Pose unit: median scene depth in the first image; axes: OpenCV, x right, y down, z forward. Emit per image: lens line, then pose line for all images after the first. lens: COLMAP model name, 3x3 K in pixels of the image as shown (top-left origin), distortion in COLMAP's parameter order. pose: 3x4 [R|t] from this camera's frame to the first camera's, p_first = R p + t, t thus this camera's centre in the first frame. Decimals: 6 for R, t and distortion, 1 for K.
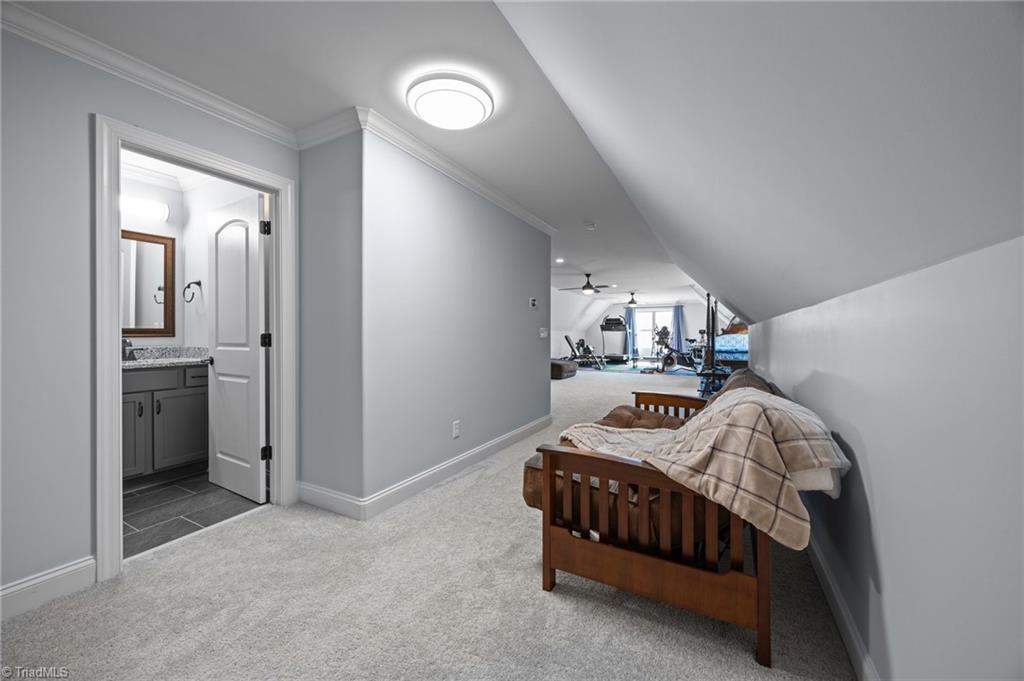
lens RADIAL K [[391.6, 0, 509.5], [0, 391.6, 336.7], [0, 0, 1]] dist [-0.001198, -0.000217]
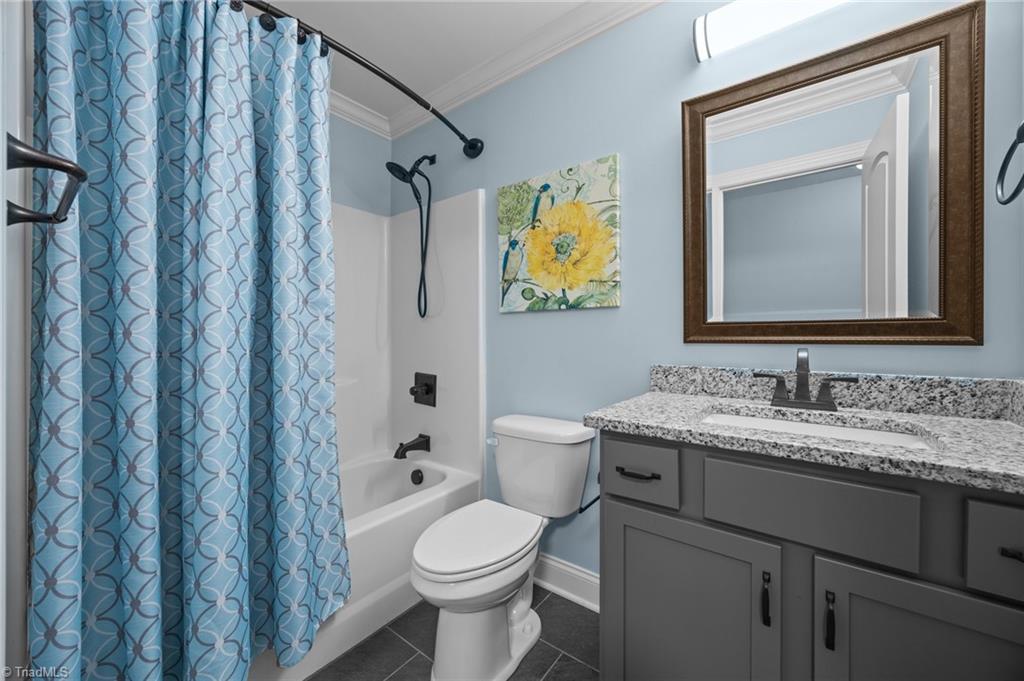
lens RADIAL K [[391.6, 0, 510.3], [0, 391.6, 337.4], [0, 0, 1]] dist [-0.001198, -0.000217]
pose [[-0.156620, 0.006474, -0.987638, -0.562899], [-0.000568, 0.999978, 0.006645, -0.008173], [0.987659, 0.001602, -0.156613, 0.766098]]
